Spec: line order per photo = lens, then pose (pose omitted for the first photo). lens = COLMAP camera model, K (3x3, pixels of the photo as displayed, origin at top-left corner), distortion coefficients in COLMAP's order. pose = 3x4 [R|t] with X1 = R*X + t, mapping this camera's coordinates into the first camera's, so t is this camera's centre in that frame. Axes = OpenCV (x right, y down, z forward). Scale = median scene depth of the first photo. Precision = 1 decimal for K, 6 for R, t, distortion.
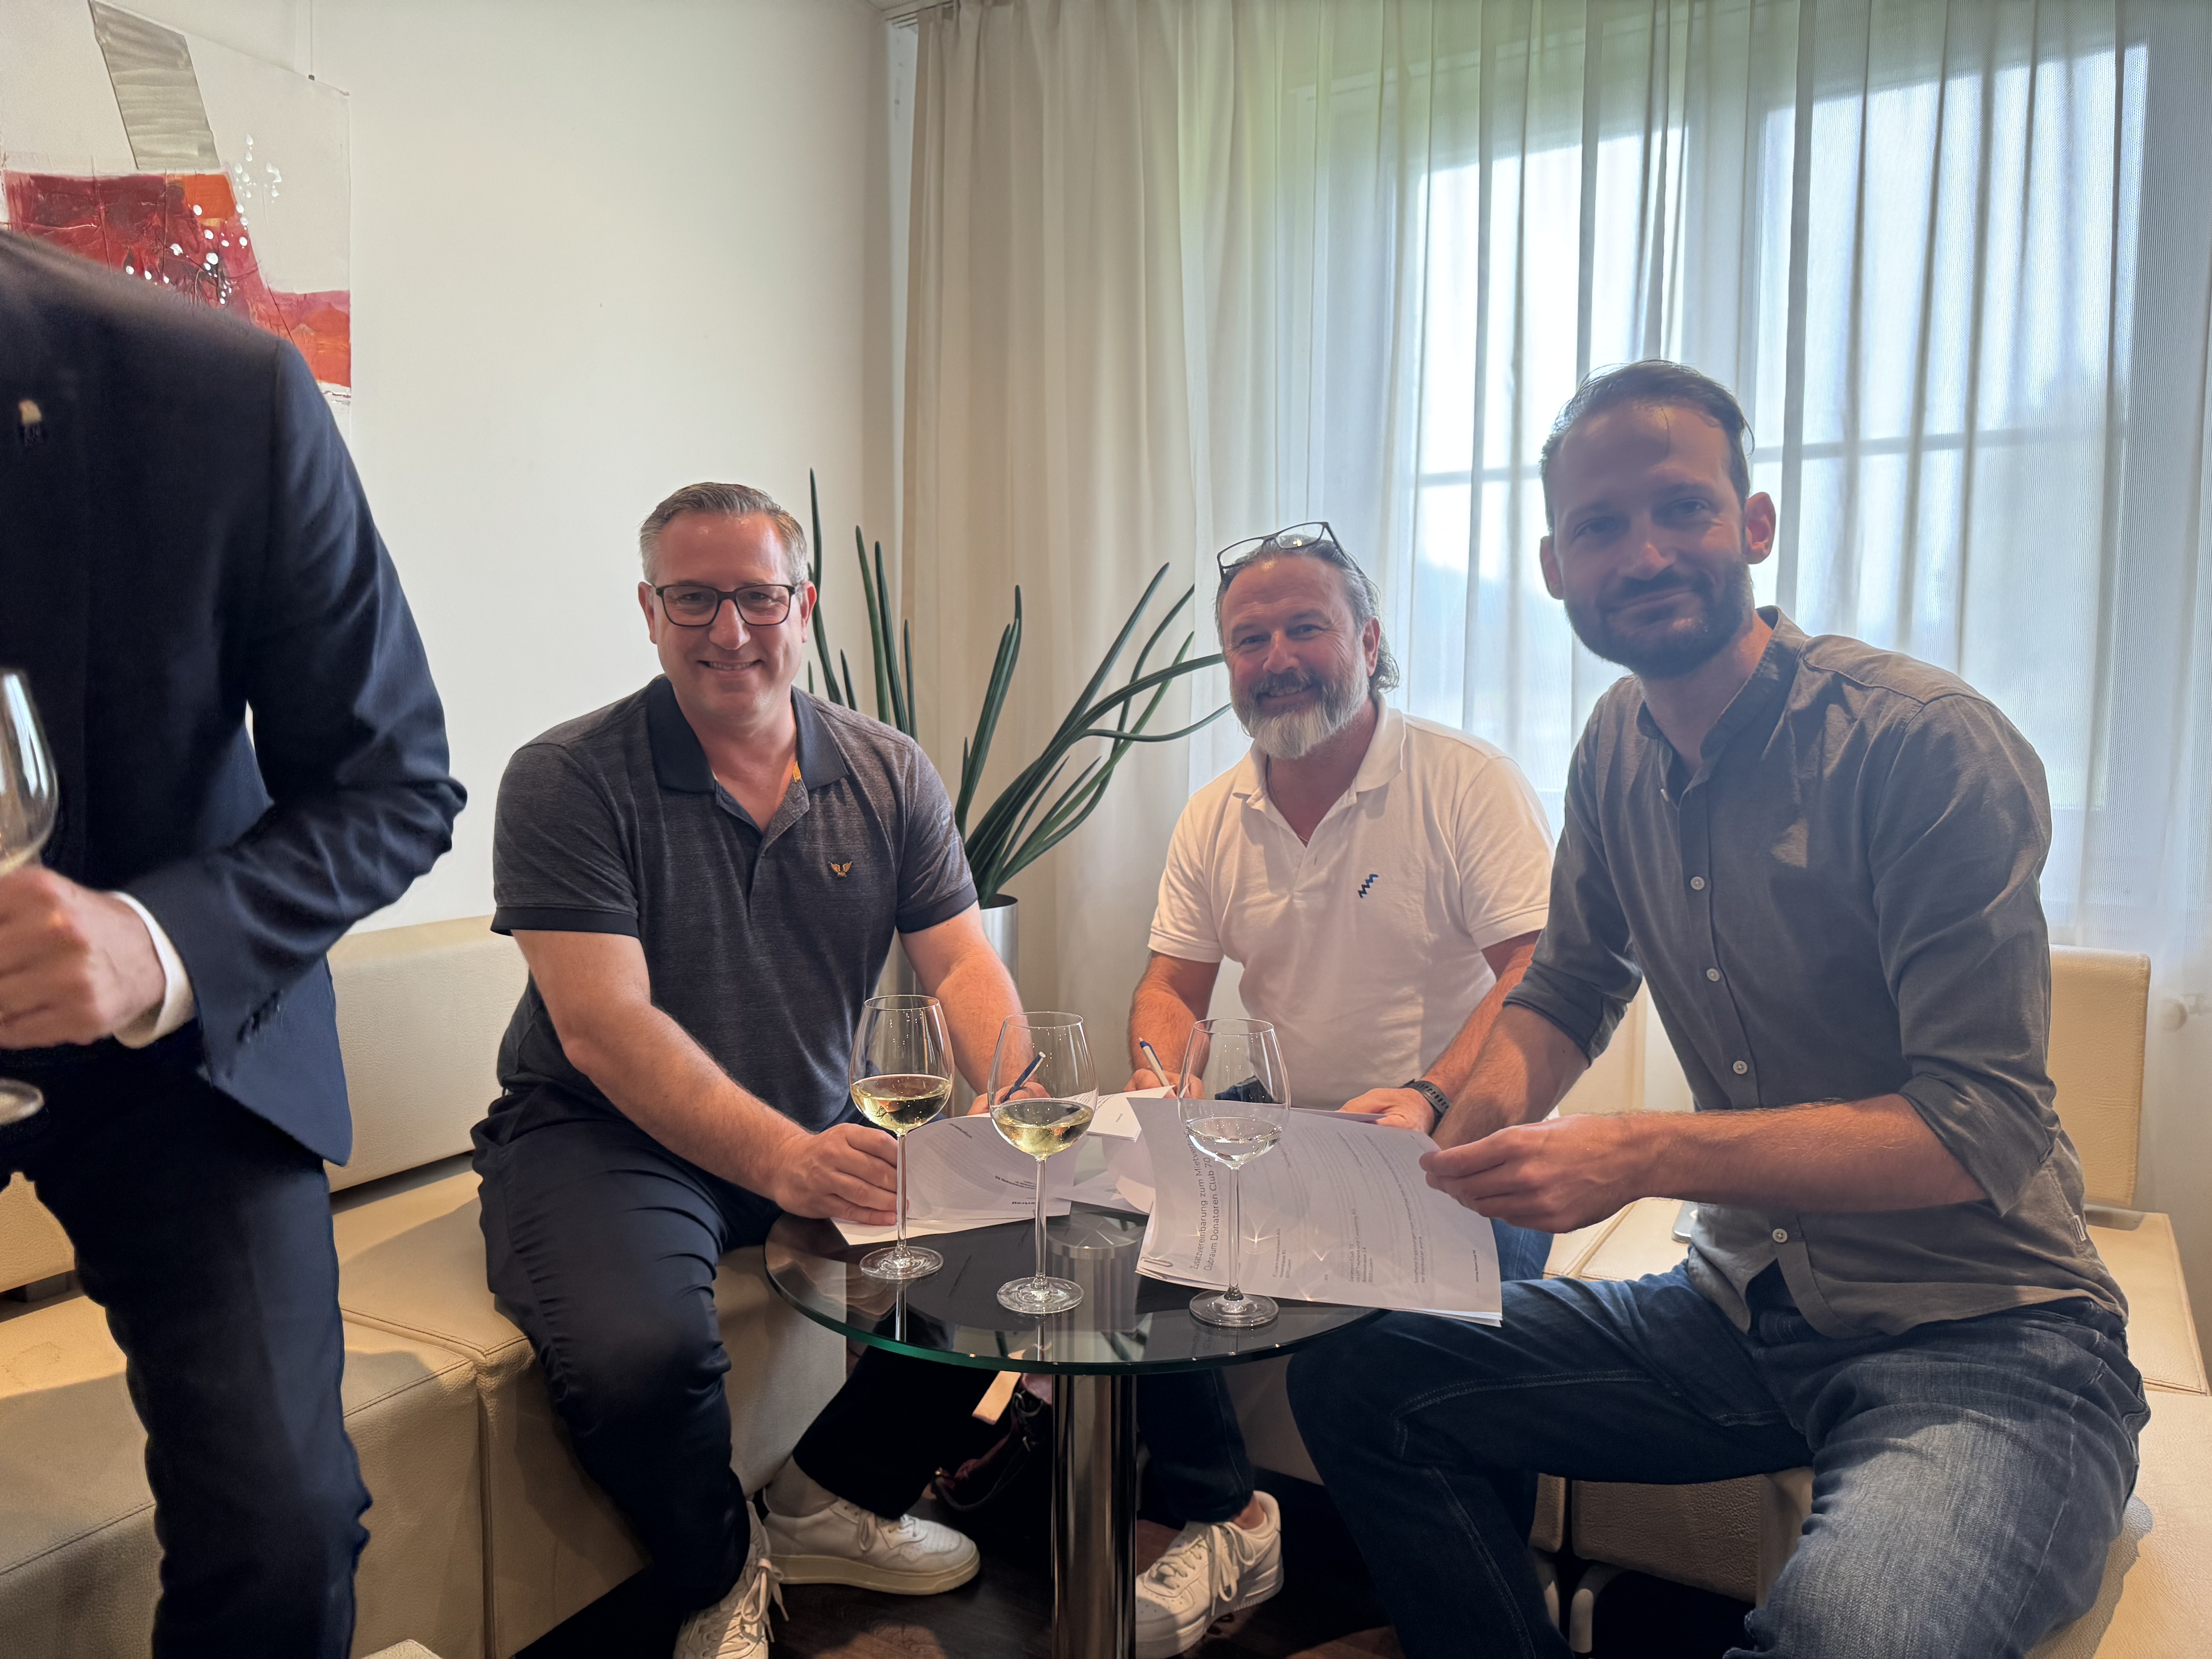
lens RADIAL K [[1559.8, 0, 1112.3], [0, 1559.8, 818.1], [0, 0, 1]] dist [0.007895, -0.012166]
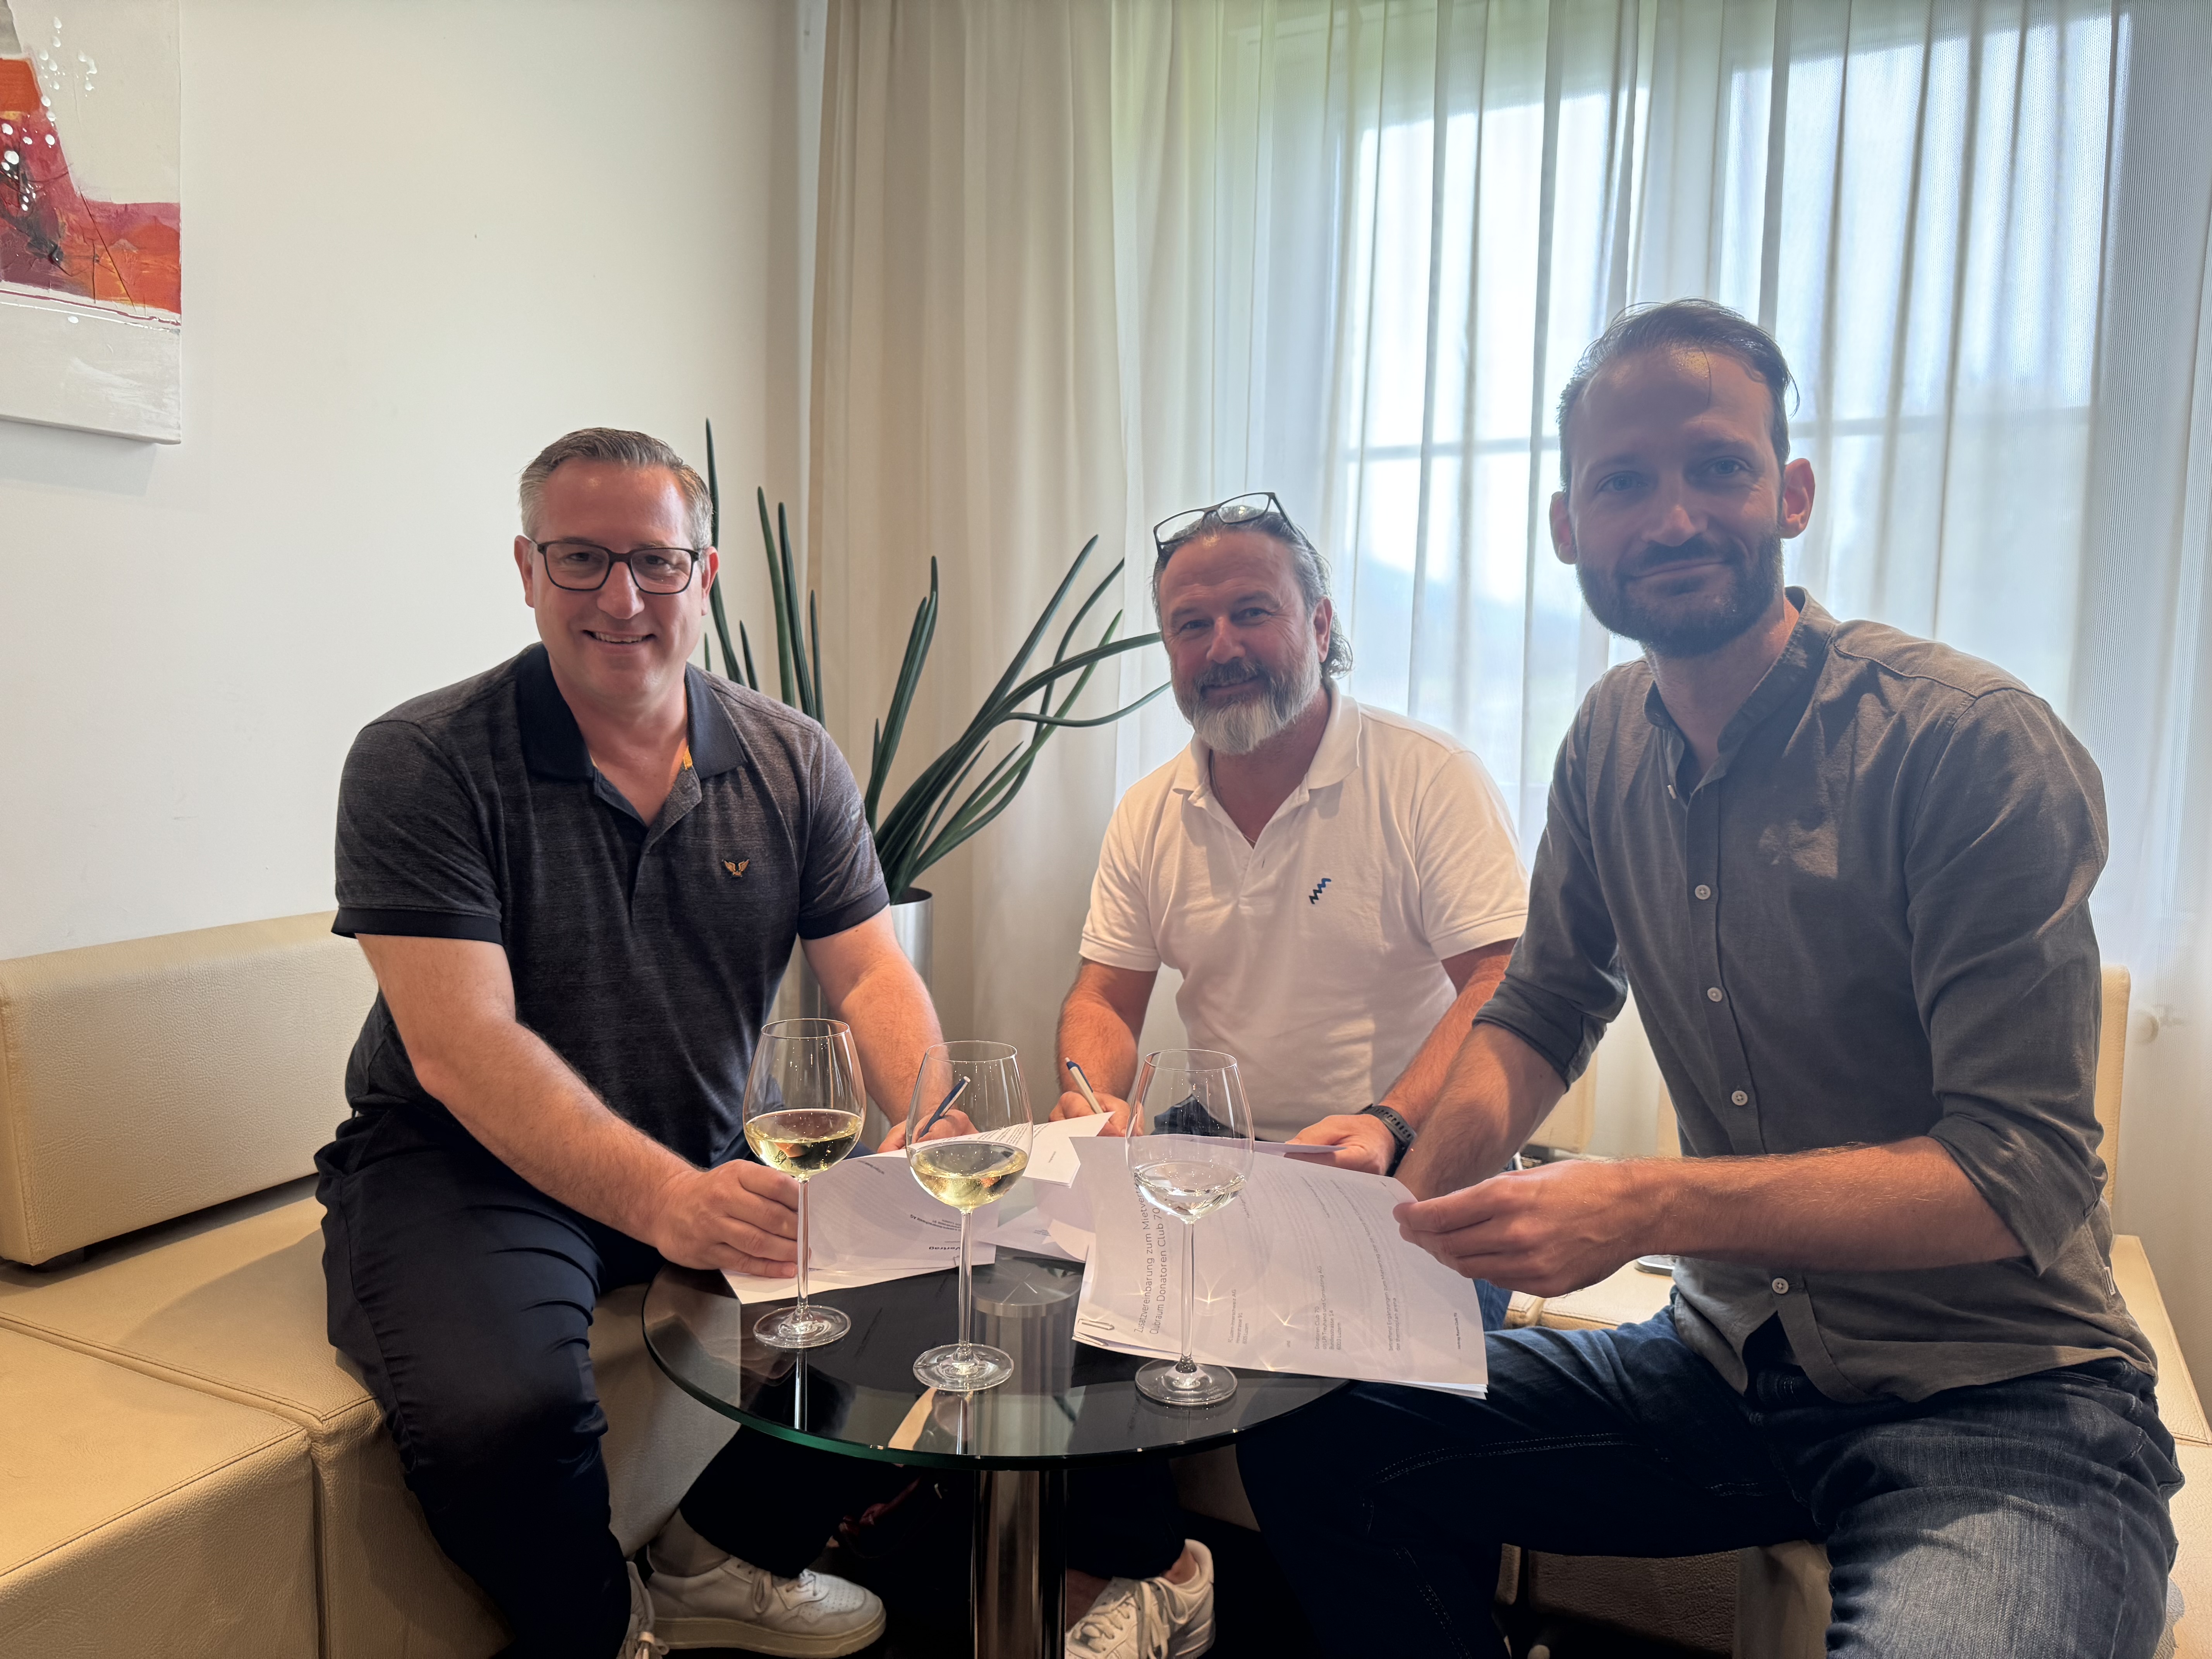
lens RADIAL K [[1559.8, 0, 1098.3], [0, 1559.8, 831.2], [0, 0, 1]] dist [0.007895, -0.012166]
pose [[0.998763, 0.010363, 0.048635, -0.012610], [-0.011235, 0.999780, 0.017697, -0.006324], [-0.048441, -0.018221, 0.998660, 0.107157]]
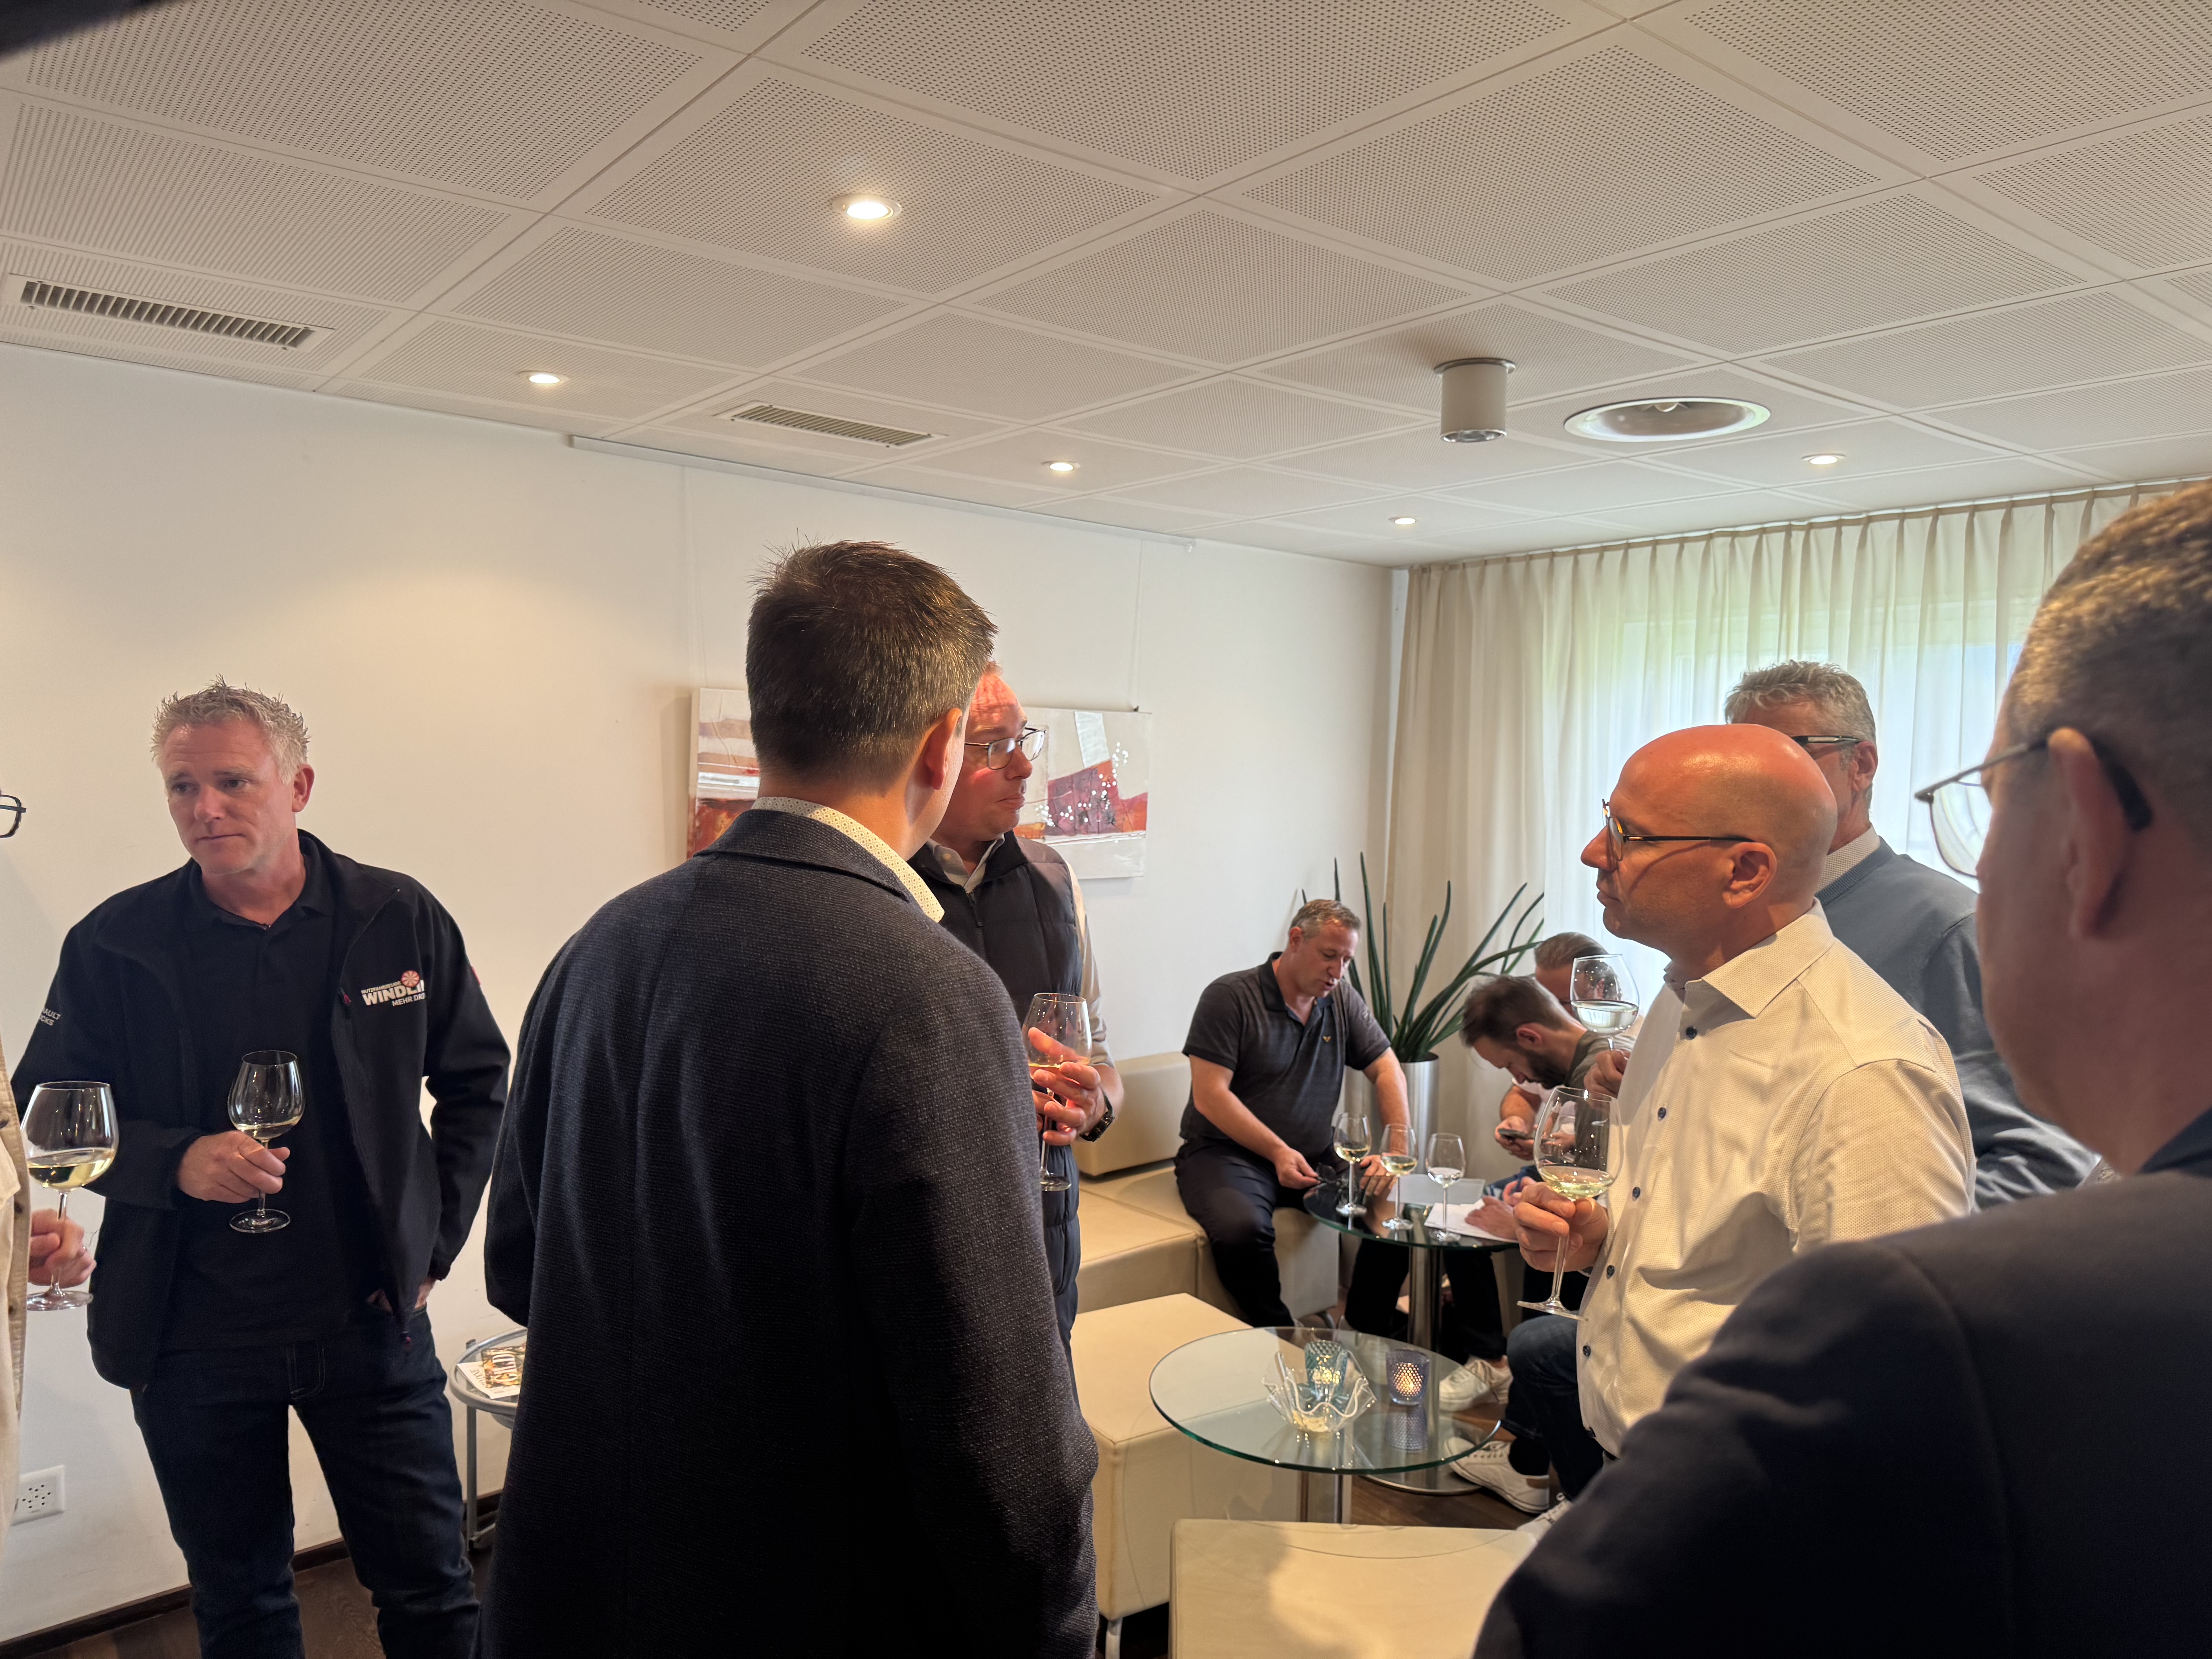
lens RADIAL K [[1559.8, 0, 1113.9], [0, 1559.8, 852.6], [0, 0, 1]] dist [0.007895, -0.012166]
pose [[0.942810, 0.036222, -0.331358, 0.309640], [-0.047420, 0.998543, -0.025768, -0.213891], [0.329941, 0.040007, 0.943153, -1.516869]]
